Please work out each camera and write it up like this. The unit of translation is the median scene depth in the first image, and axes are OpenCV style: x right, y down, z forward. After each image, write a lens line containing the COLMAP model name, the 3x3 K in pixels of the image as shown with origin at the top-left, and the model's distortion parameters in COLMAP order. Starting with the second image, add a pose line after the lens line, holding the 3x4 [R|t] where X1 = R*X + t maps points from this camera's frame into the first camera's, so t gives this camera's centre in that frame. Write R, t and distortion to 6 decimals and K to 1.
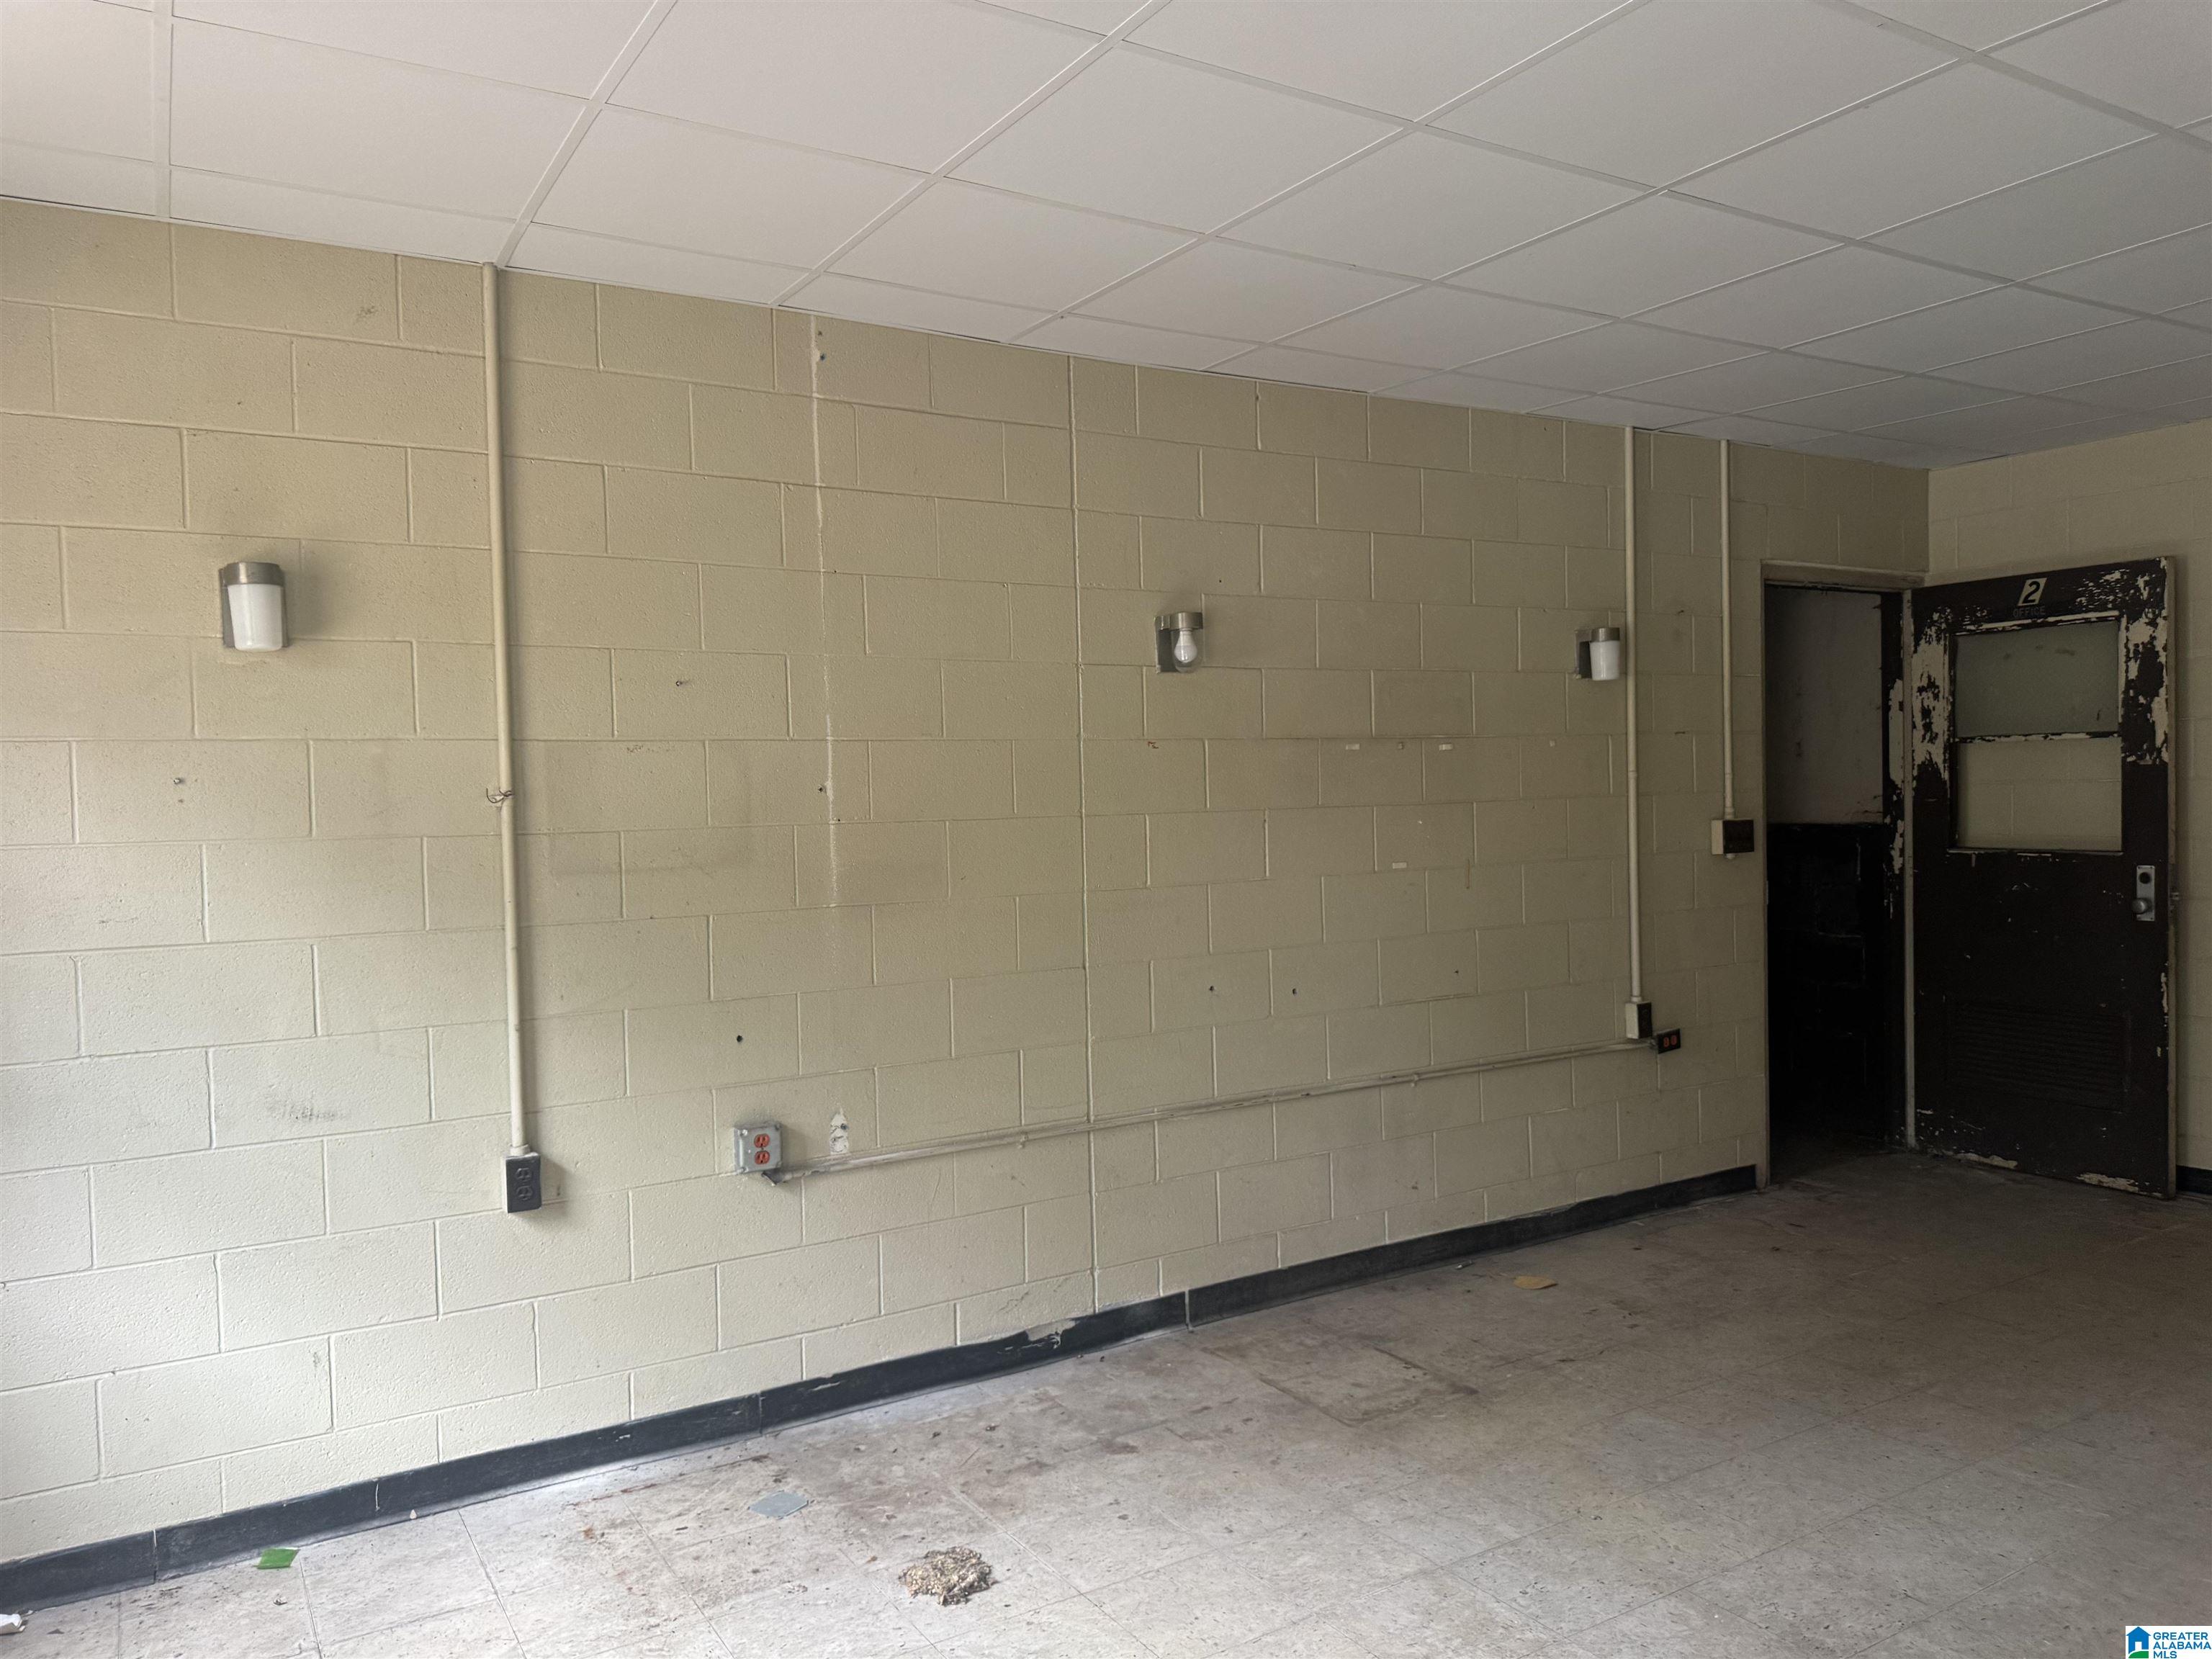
lens RADIAL K [[1552.8, 0, 1082.6], [0, 1552.8, 827.4], [0, 0, 1]] dist [-0.003884, -0.005306]
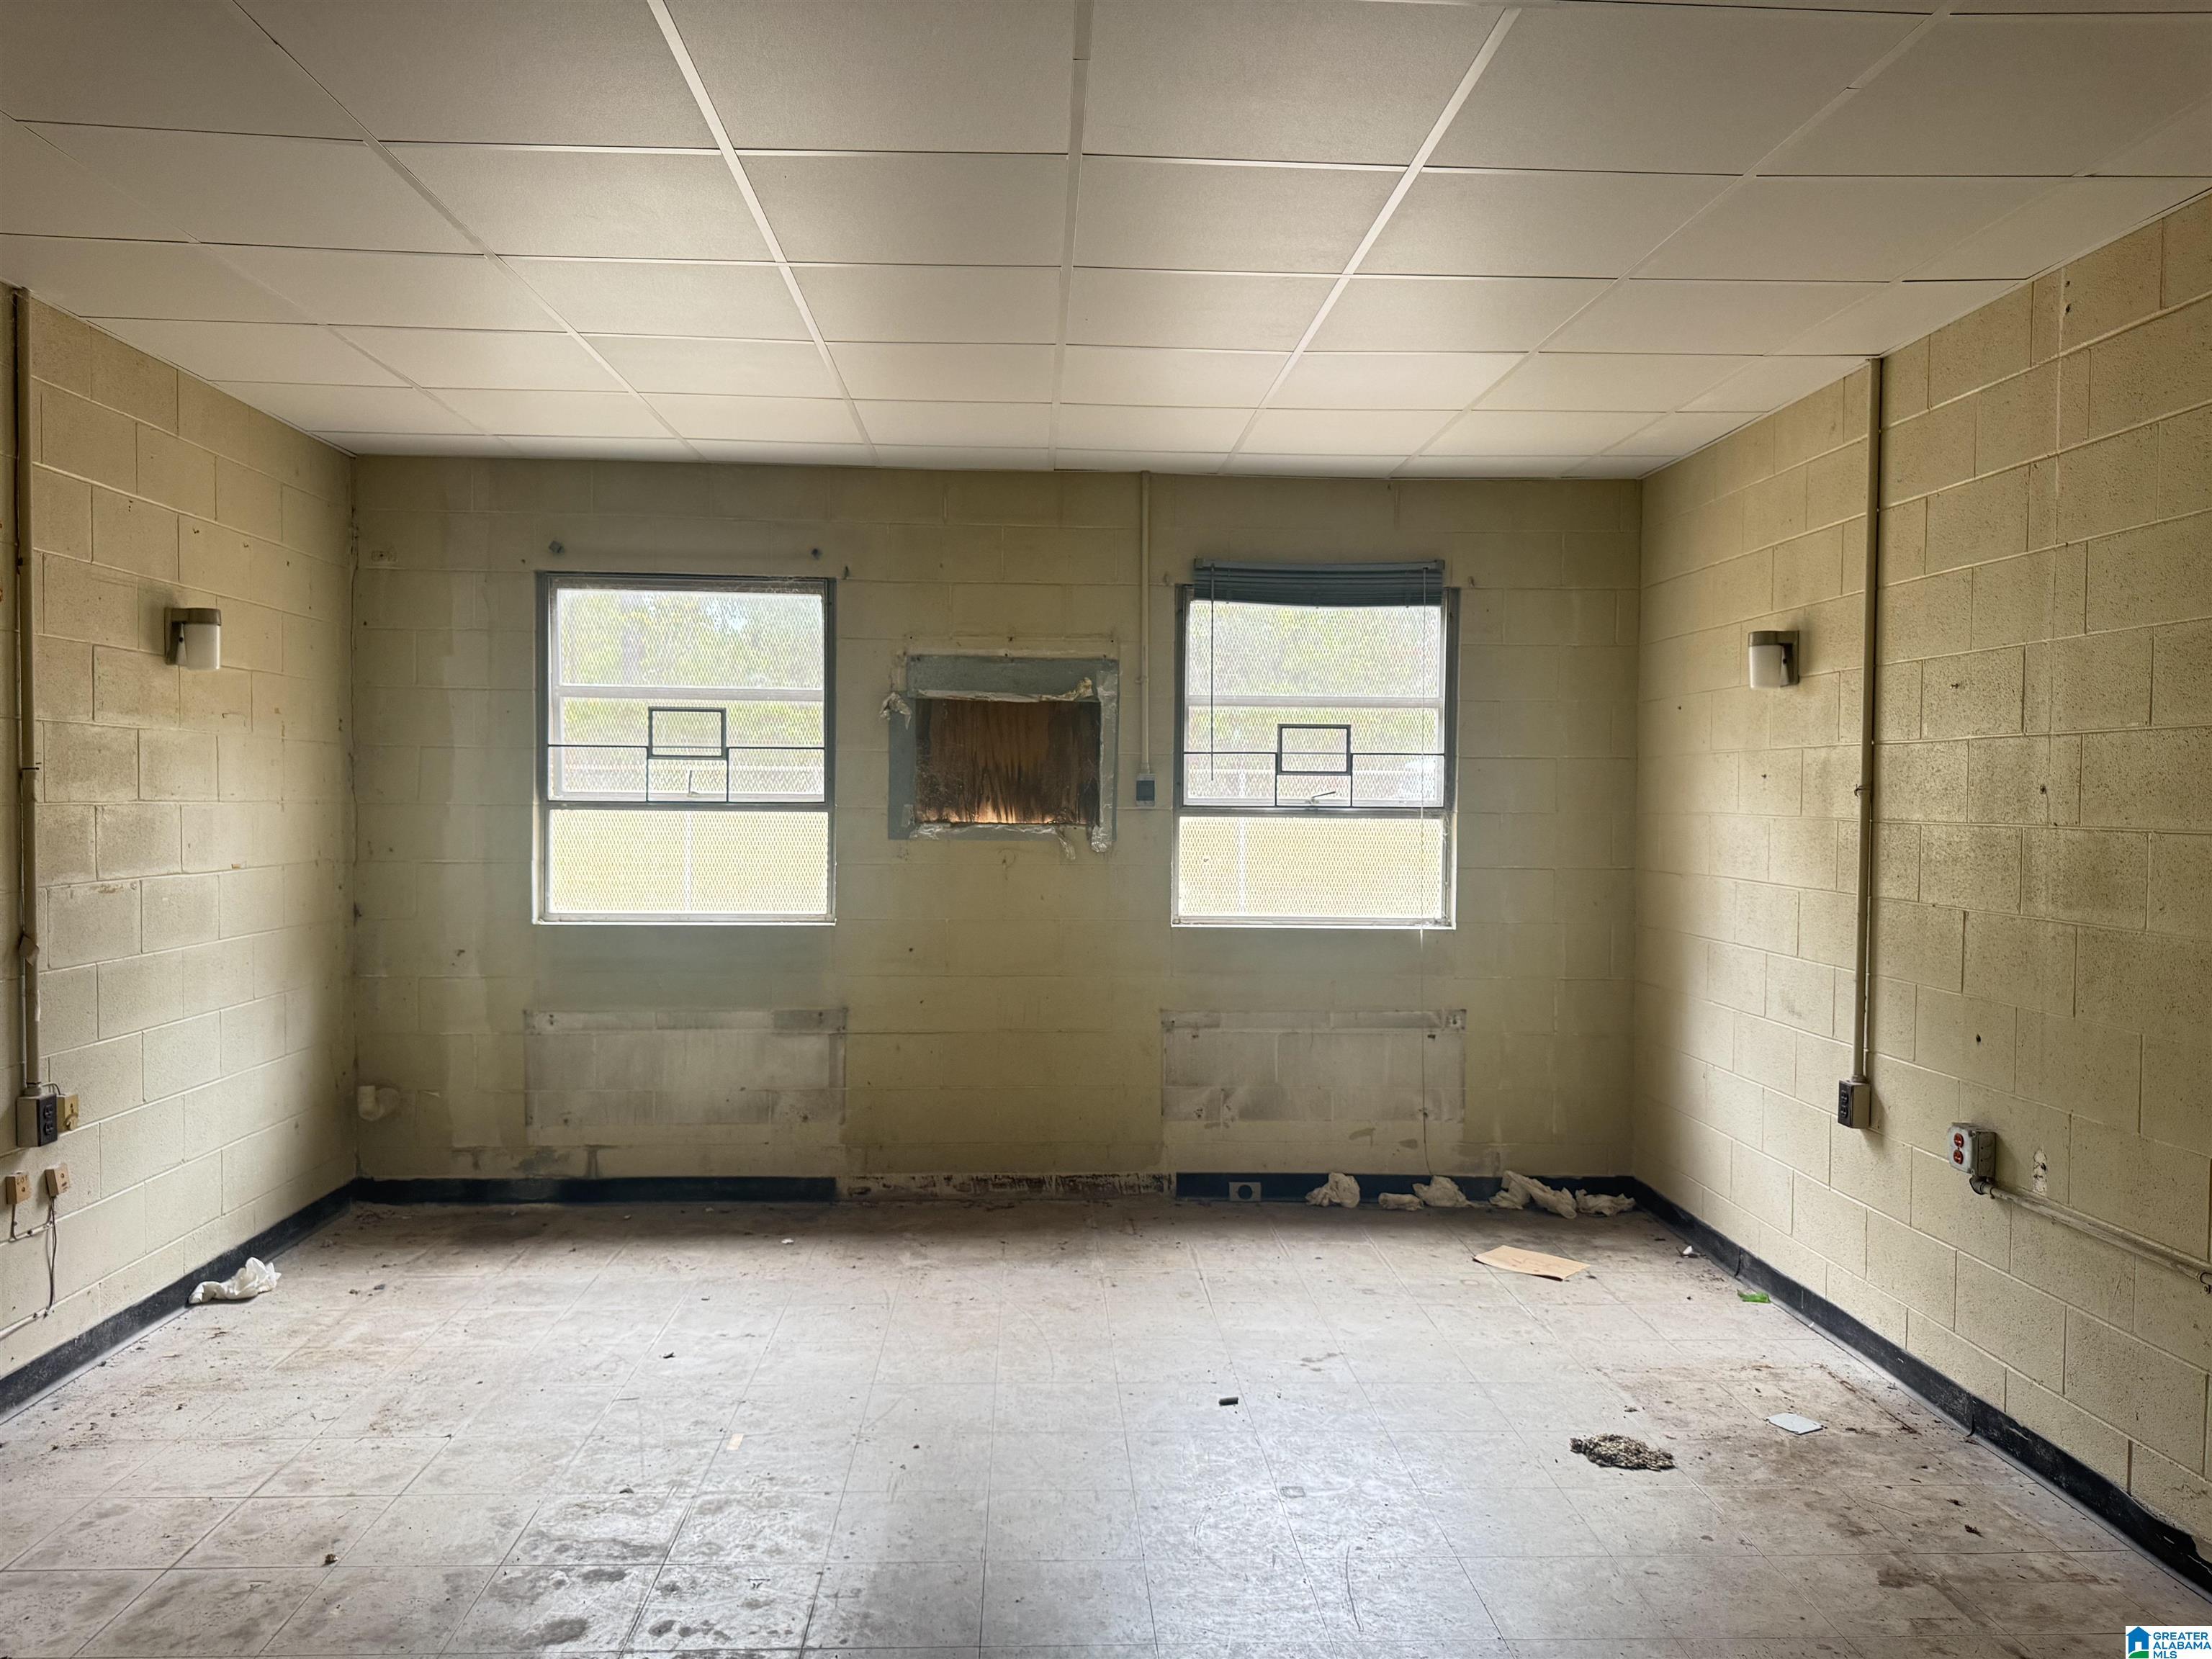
lens RADIAL K [[1552.8, 0, 1082.6], [0, 1552.8, 827.4], [0, 0, 1]] dist [-0.003884, -0.005306]
pose [[-0.474632, 0.049865, -0.878771, 0.979287], [-0.005215, 0.998217, 0.059460, -0.060168], [0.880169, 0.032804, -0.473526, 1.015828]]
